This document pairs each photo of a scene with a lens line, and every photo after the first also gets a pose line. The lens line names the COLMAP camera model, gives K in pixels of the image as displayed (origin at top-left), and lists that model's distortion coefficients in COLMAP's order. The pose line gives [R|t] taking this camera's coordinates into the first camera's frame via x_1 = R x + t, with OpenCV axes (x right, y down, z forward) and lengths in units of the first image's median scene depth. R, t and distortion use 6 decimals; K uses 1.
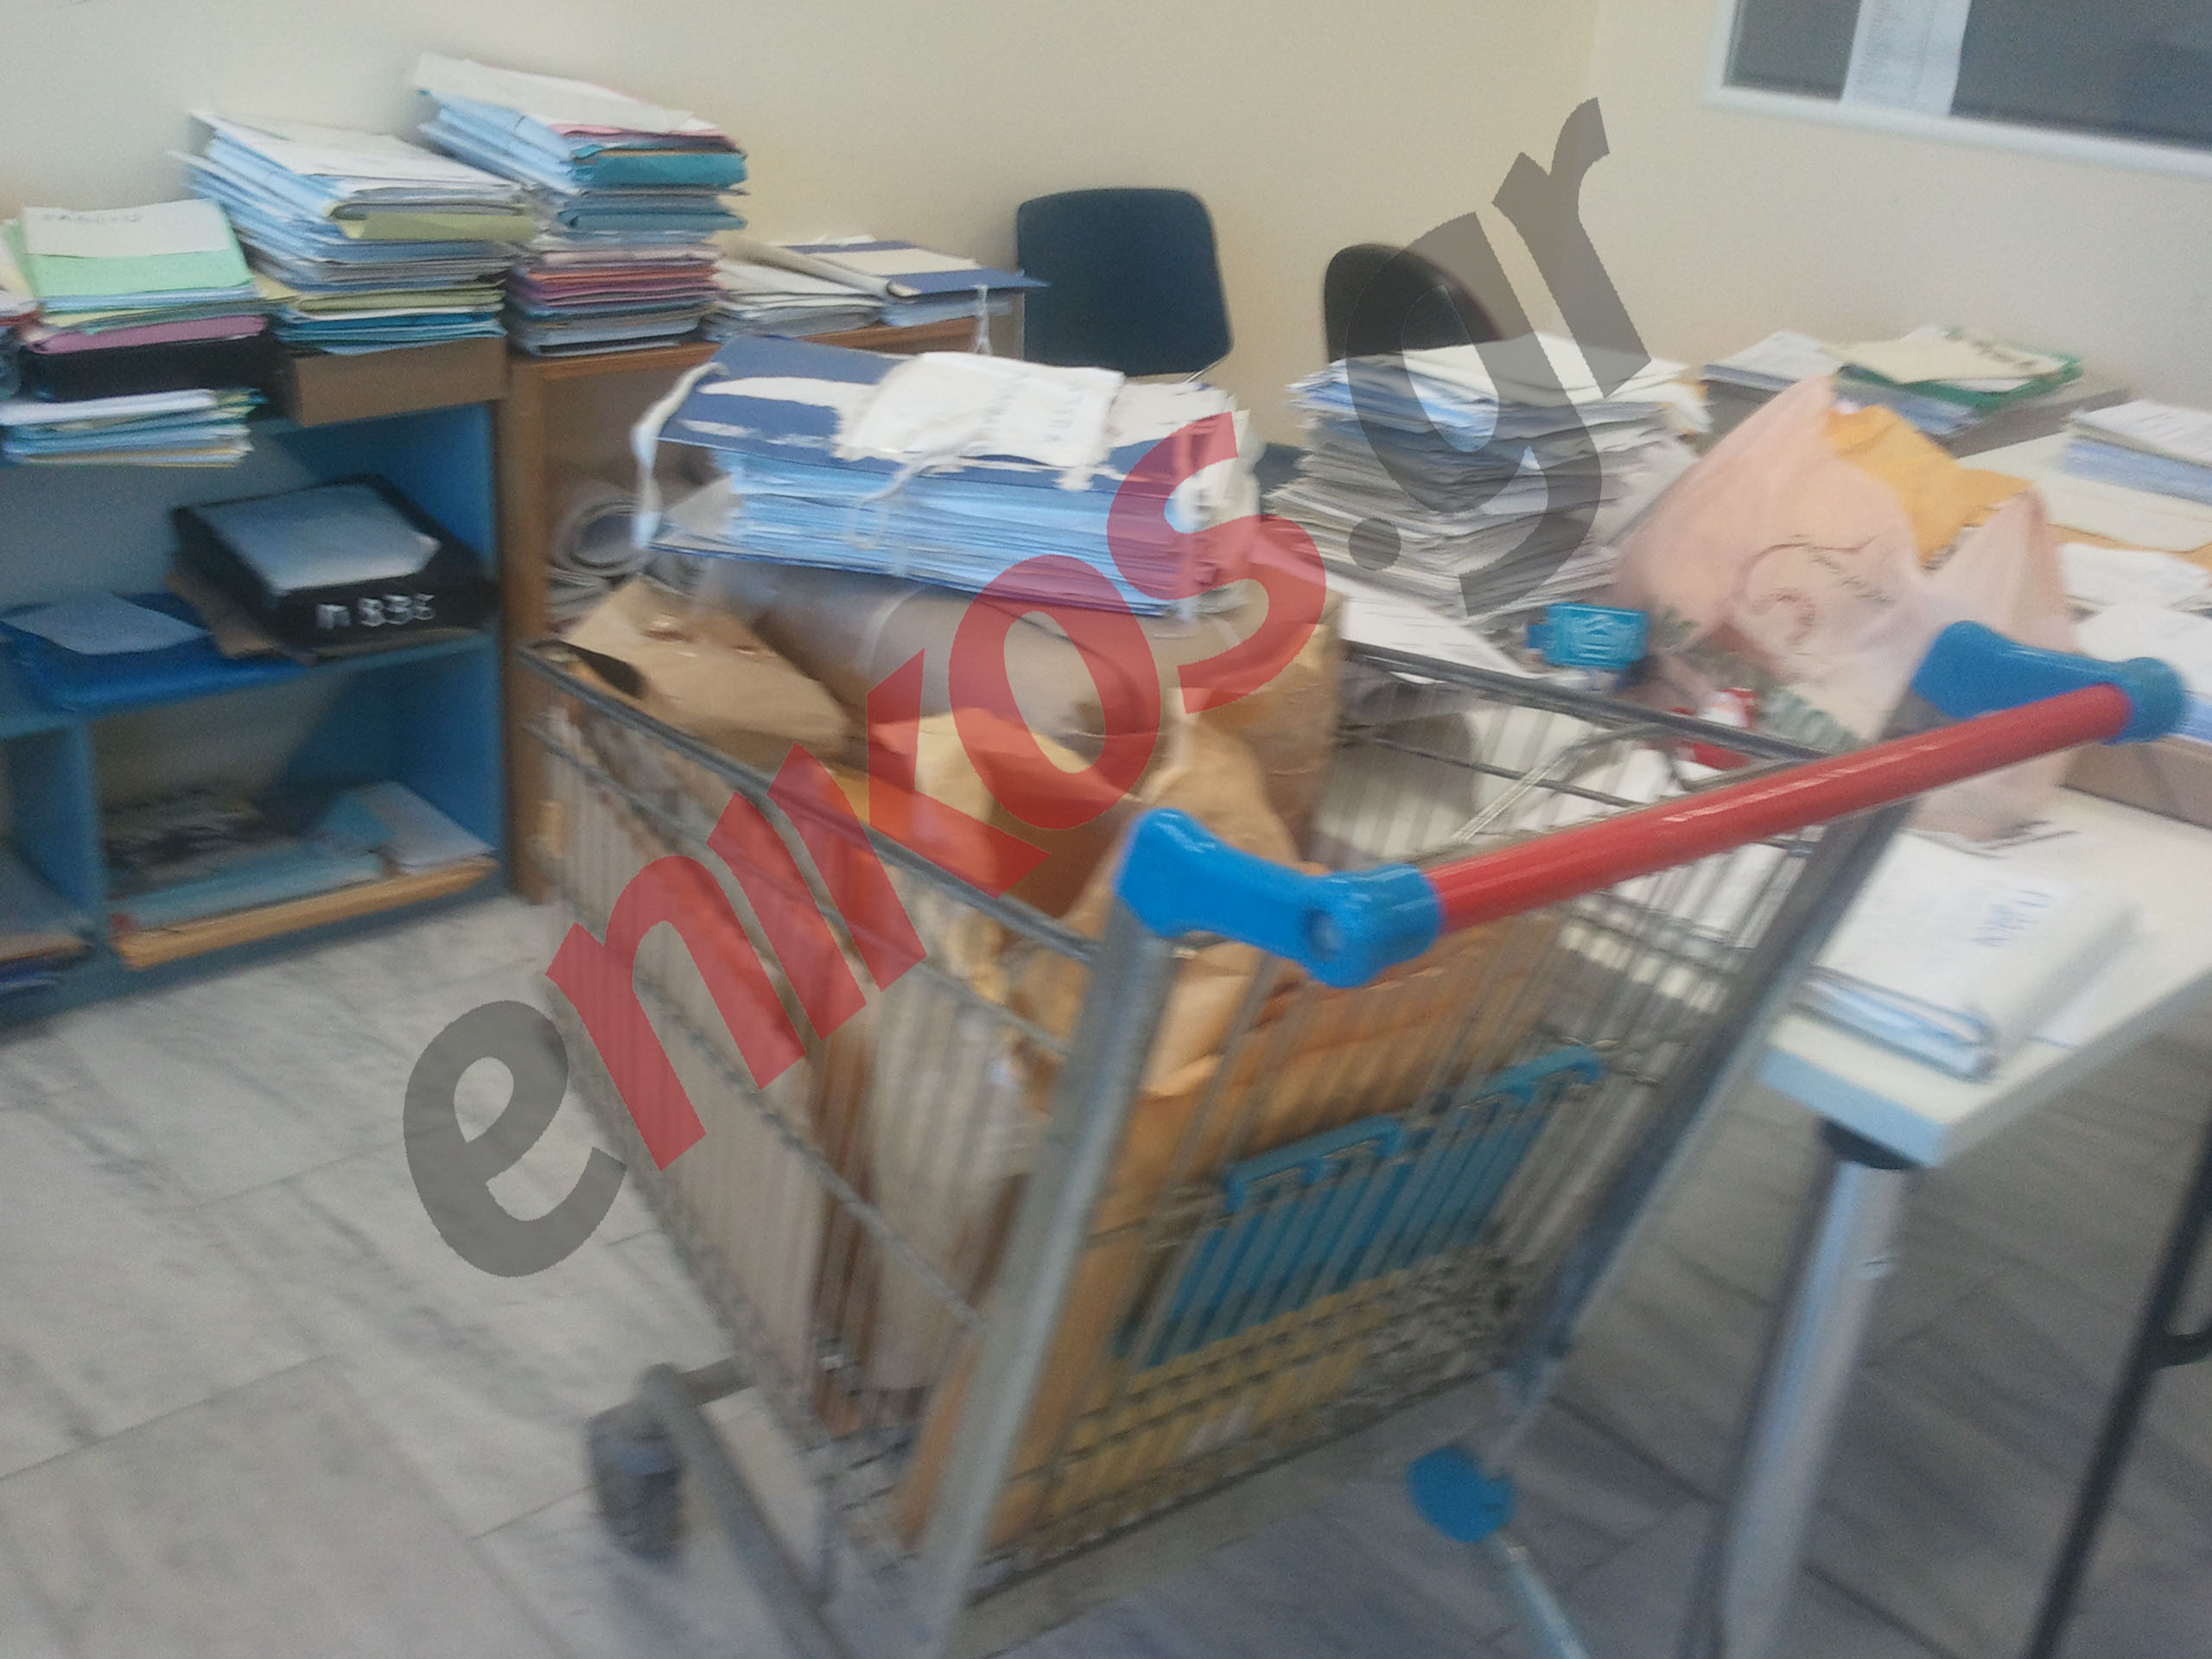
lens RADIAL K [[2127.8, 0, 1043.2], [0, 2127.8, 843.7], [0, 0, 1]] dist [0.023570, 0.000000]
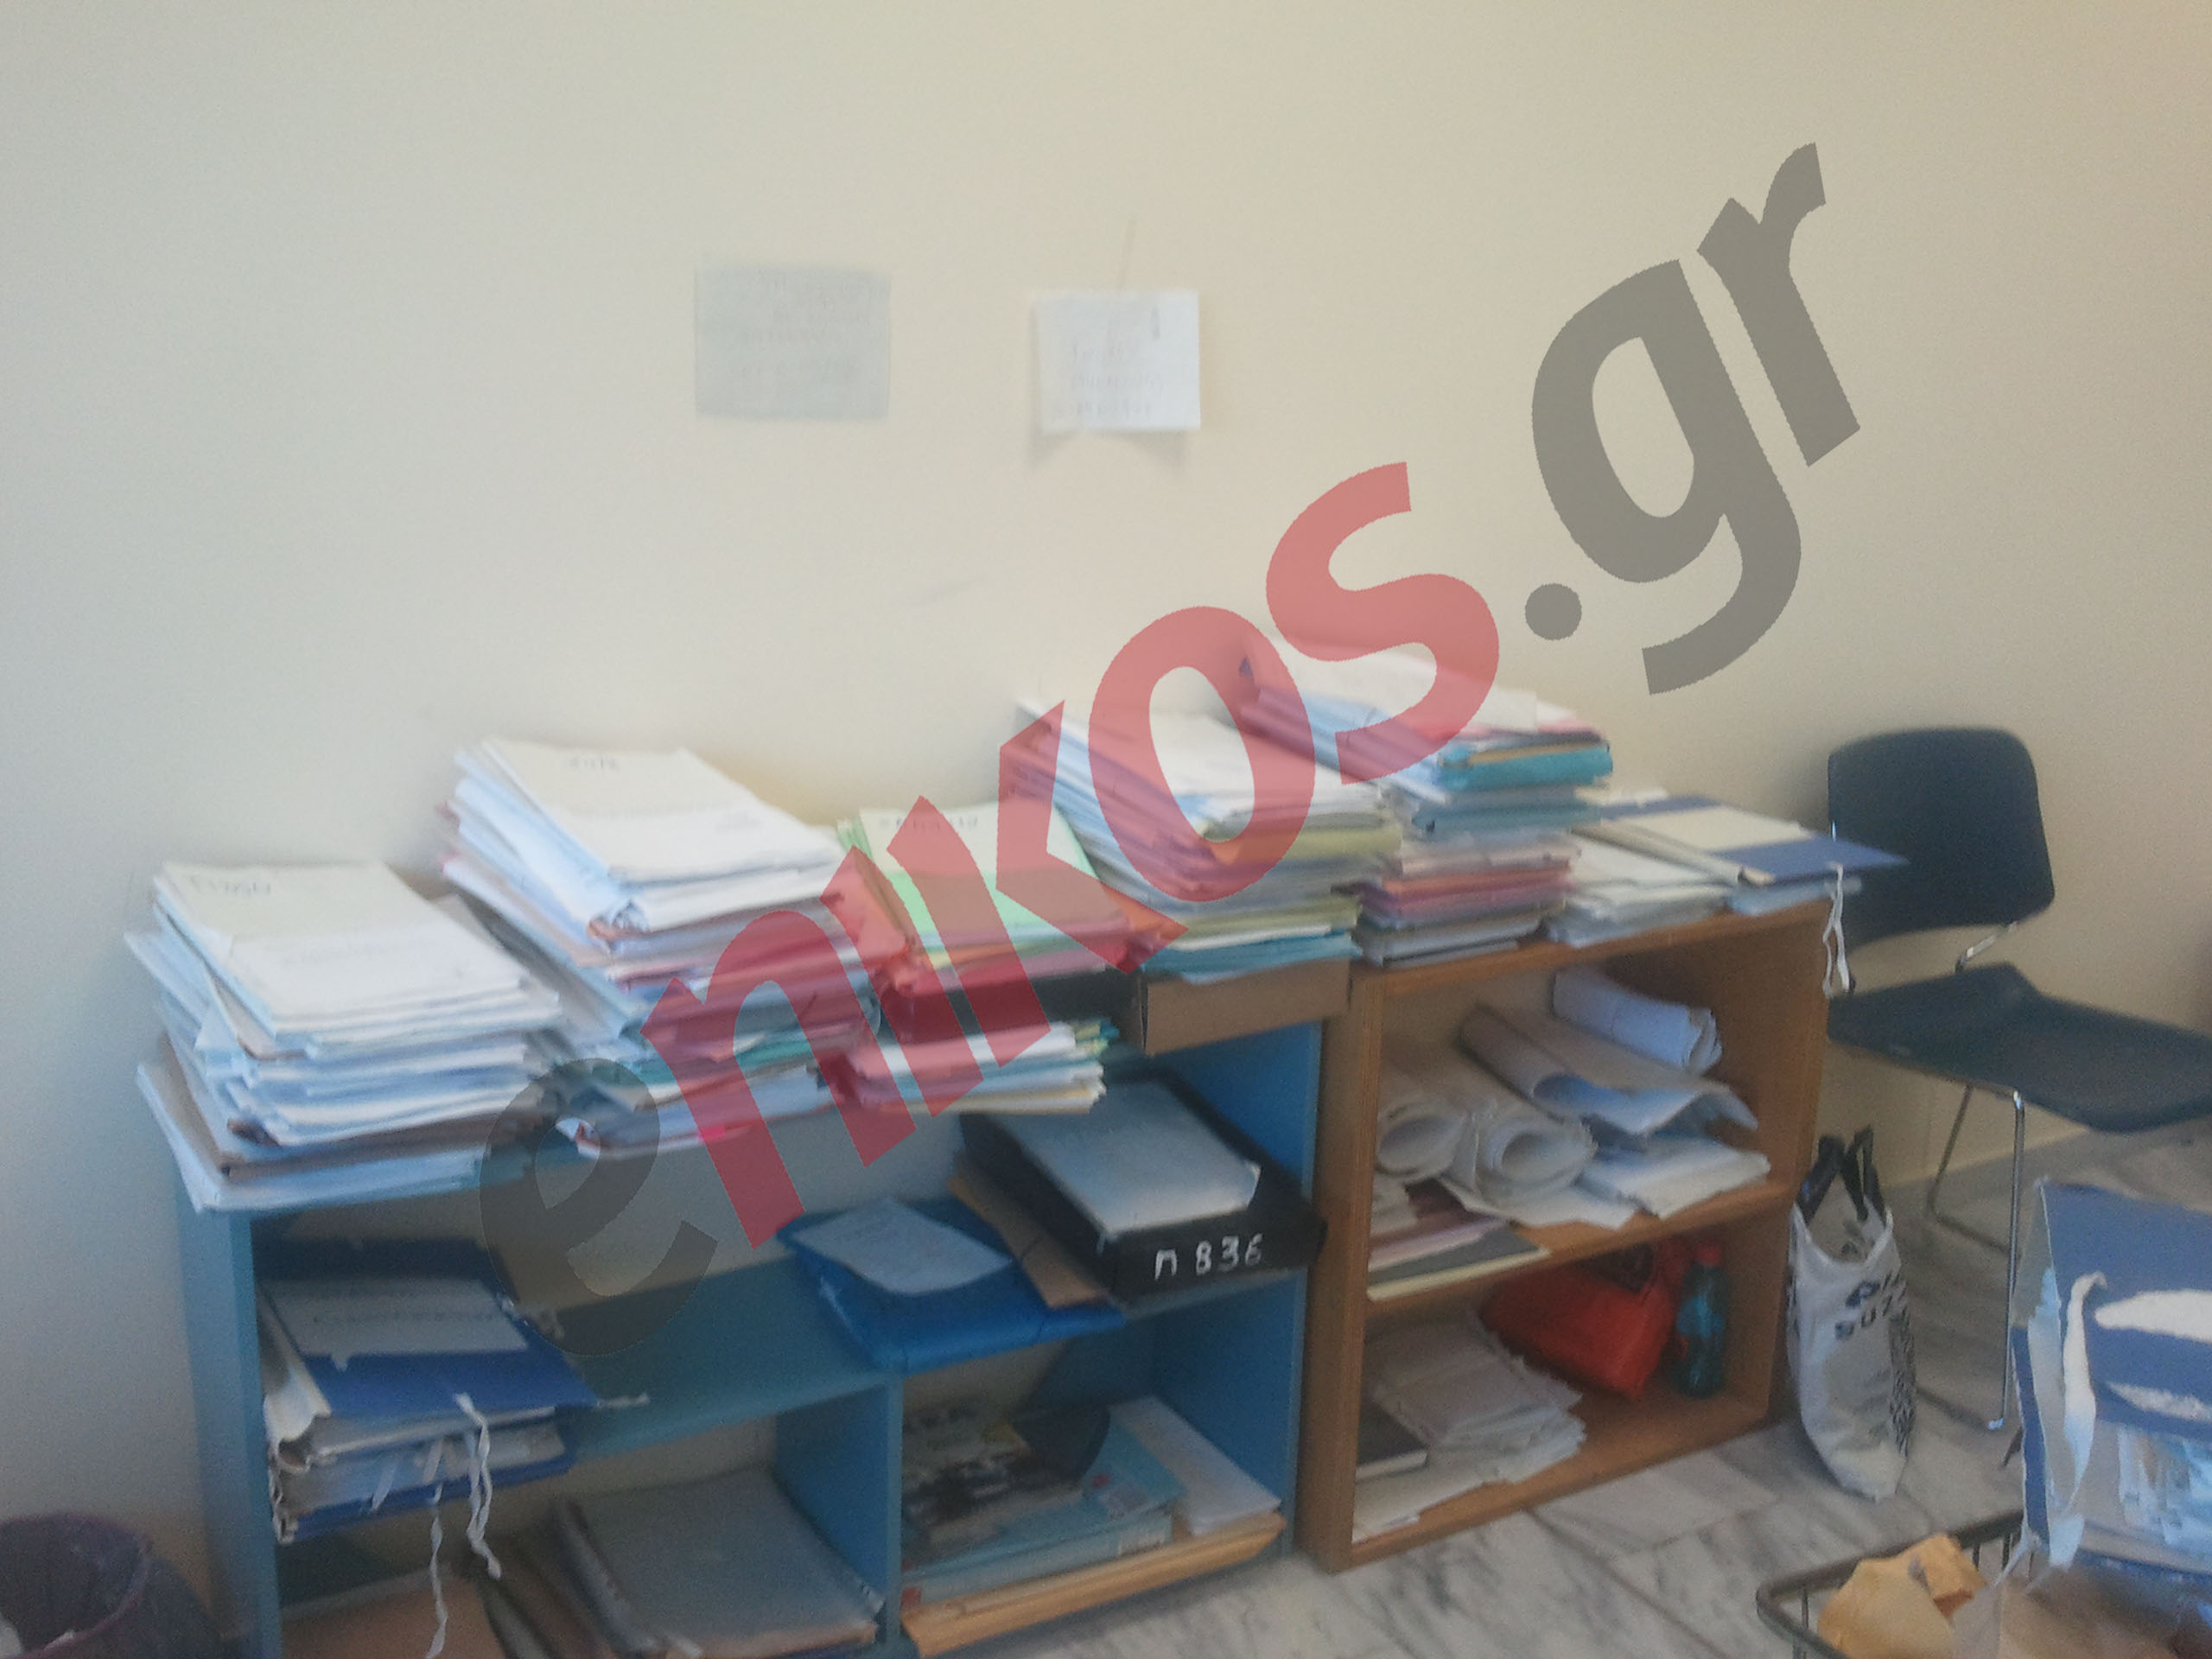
lens RADIAL K [[2127.8, 0, 1088.5], [0, 2127.8, 835.8], [0, 0, 1]] dist [0.023570, 0.000000]
pose [[0.981634, 0.014338, -0.190235, -0.195132], [-0.048125, 0.983533, -0.174205, -0.124693], [0.184604, 0.180161, 0.966159, 0.100147]]
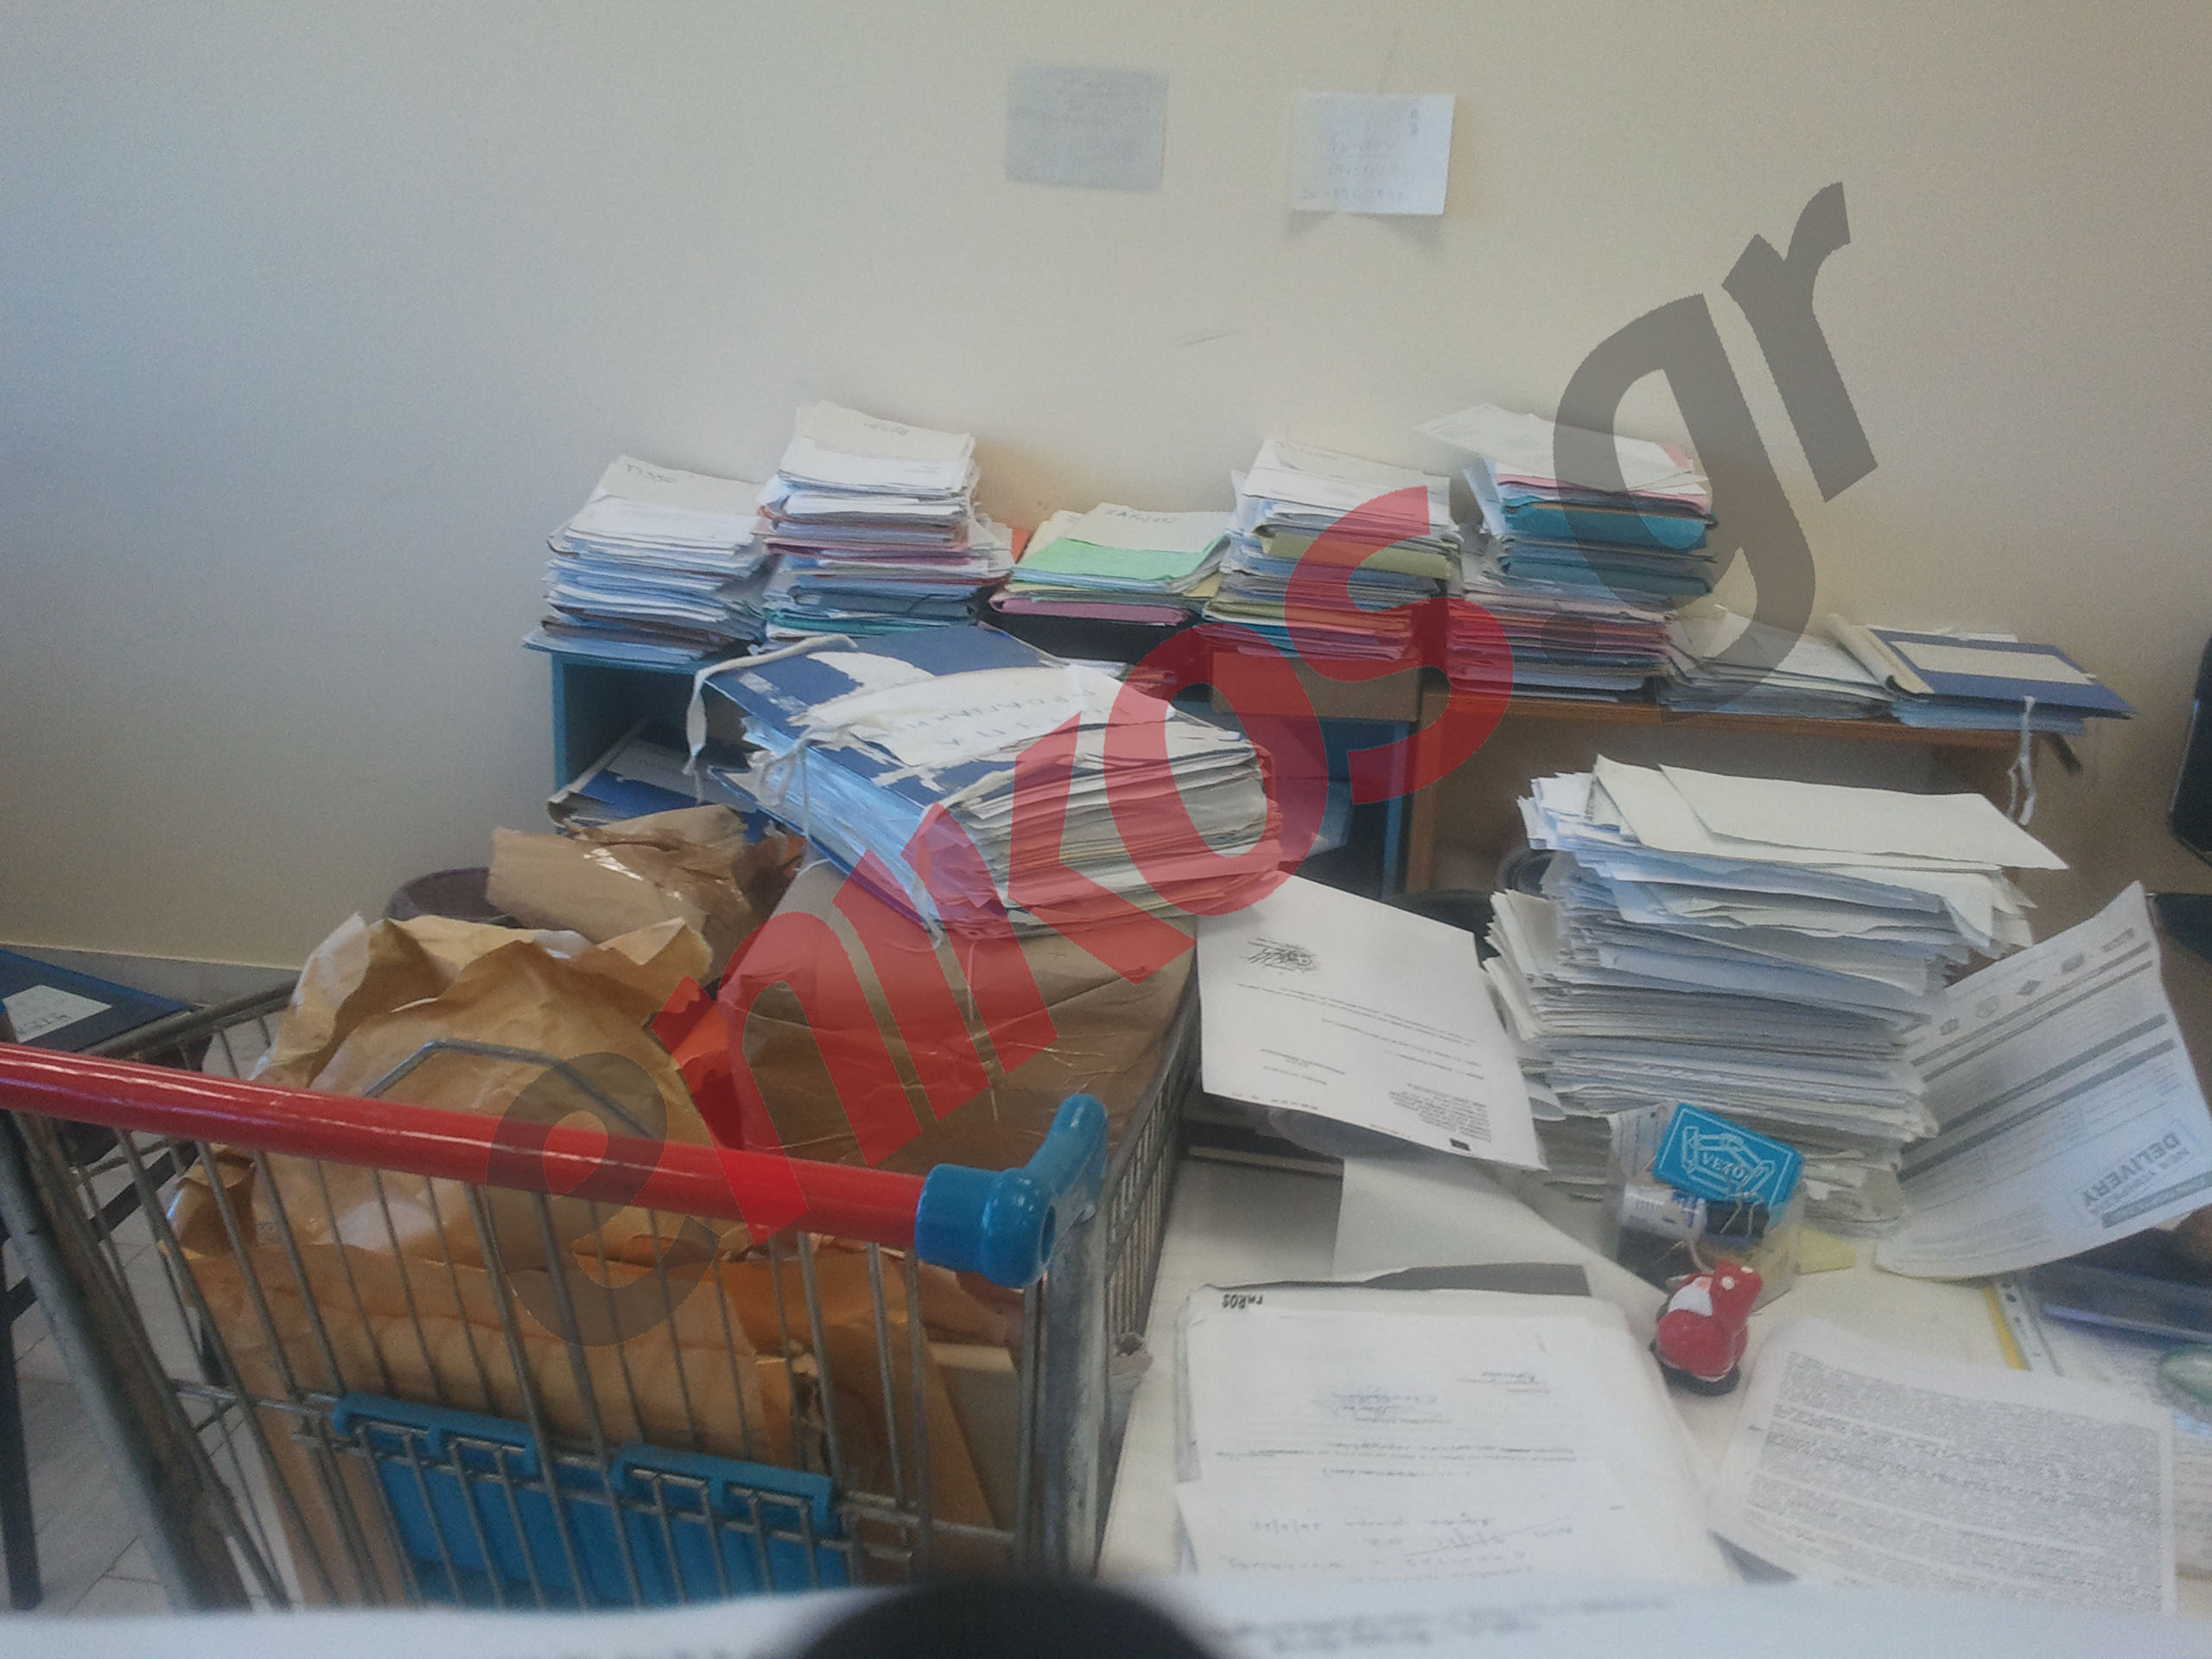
lens RADIAL K [[2127.8, 0, 1090.2], [0, 2127.8, 823.6], [0, 0, 1]] dist [0.023570, 0.000000]
pose [[0.651027, 0.191240, -0.734569, 0.430897], [-0.318249, 0.947345, -0.035420, -0.076587], [0.689117, 0.256836, 0.677609, 0.206940]]
